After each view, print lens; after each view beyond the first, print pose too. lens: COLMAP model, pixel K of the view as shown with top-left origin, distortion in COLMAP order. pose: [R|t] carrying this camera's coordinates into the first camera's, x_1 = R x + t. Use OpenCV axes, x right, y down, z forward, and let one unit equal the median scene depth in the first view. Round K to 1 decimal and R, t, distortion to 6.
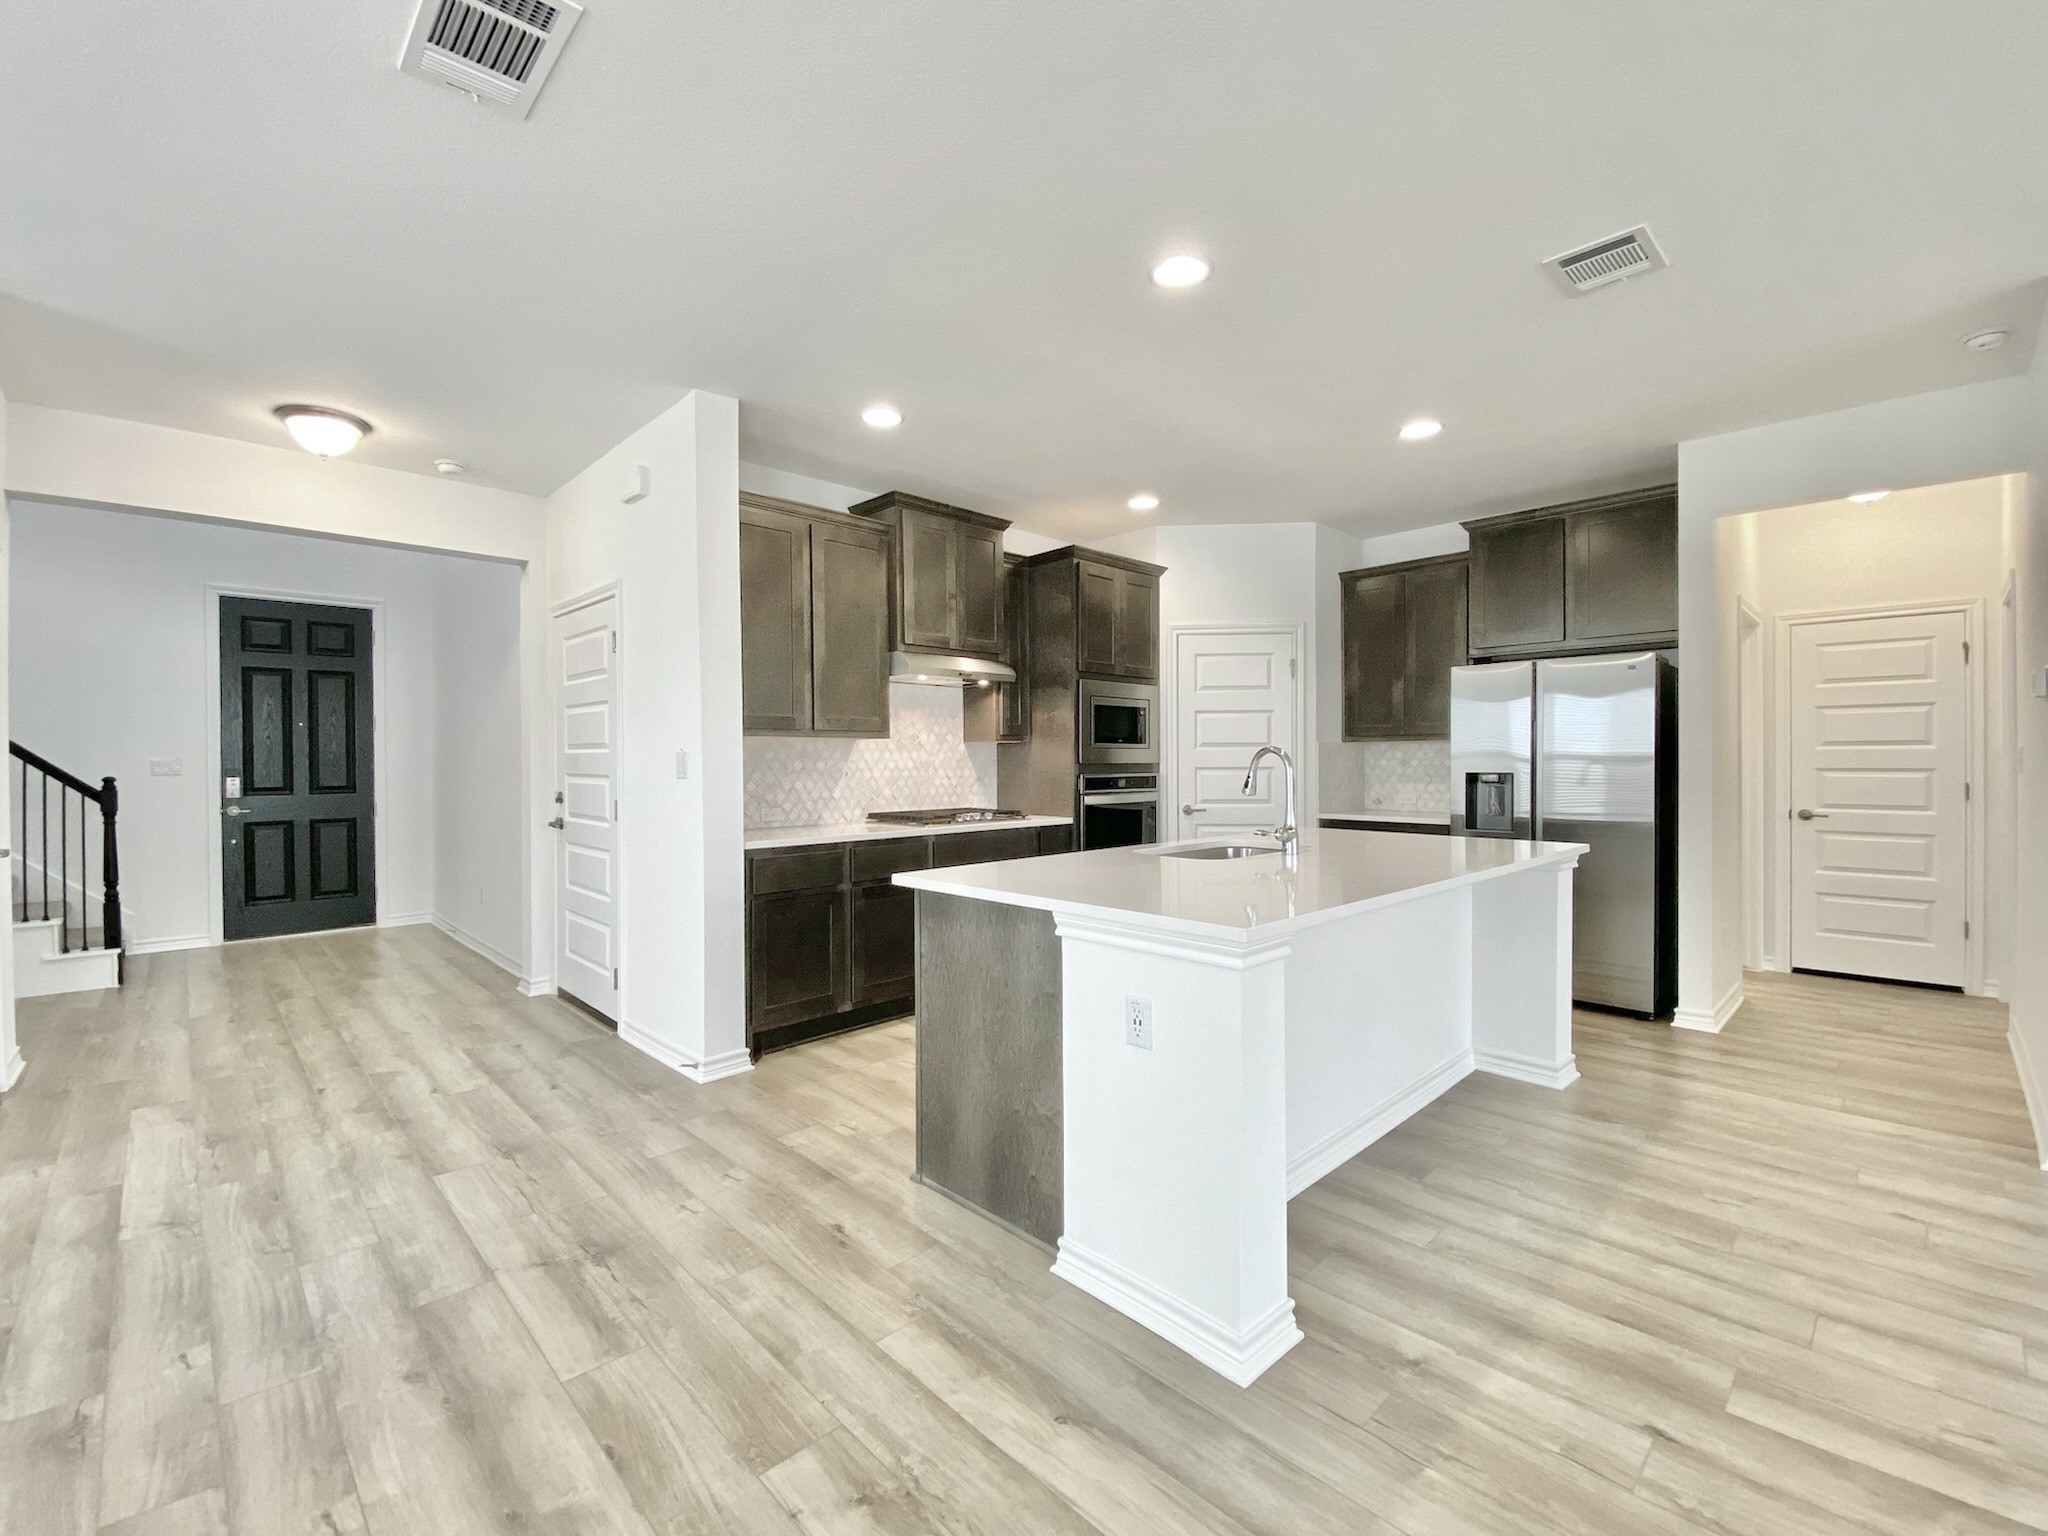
lens RADIAL K [[848.2, 0, 1170.5], [0, 848.2, 769.6], [0, 0, 1]] dist [0.011689, -0.010756]
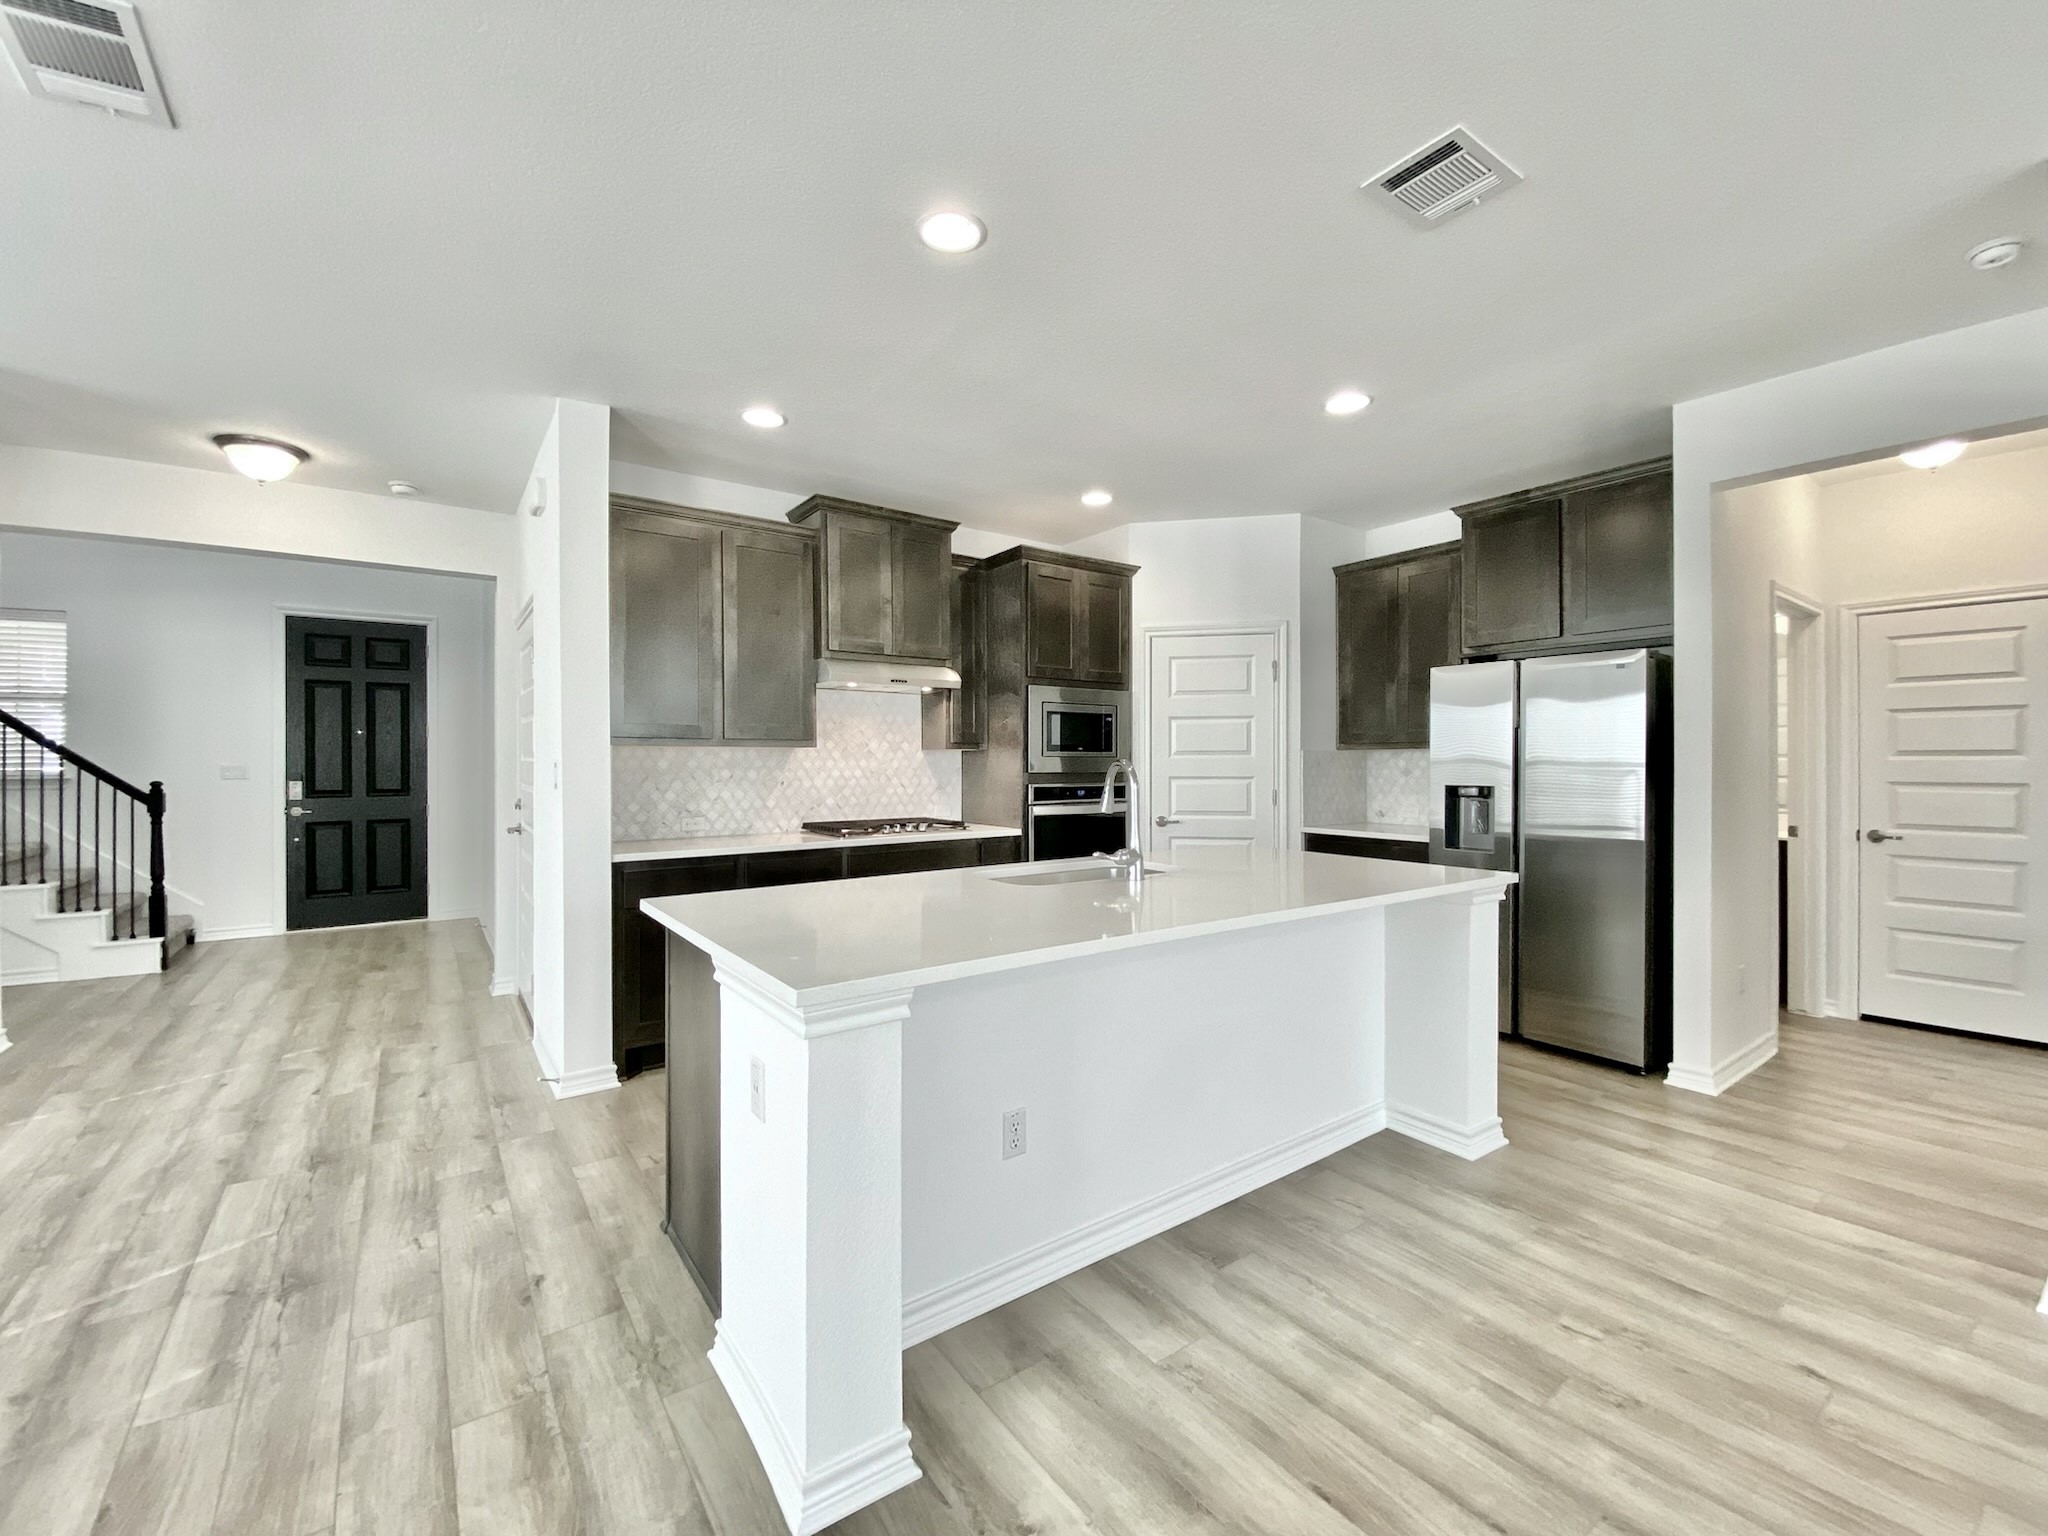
lens RADIAL K [[848.2, 0, 1178.5], [0, 848.2, 767.0], [0, 0, 1]] dist [0.011689, -0.010756]
pose [[0.991272, 0.003929, -0.131773, 0.212346], [-0.004804, 0.999968, -0.006321, -0.009639], [0.131744, 0.006898, 0.991260, 0.084088]]
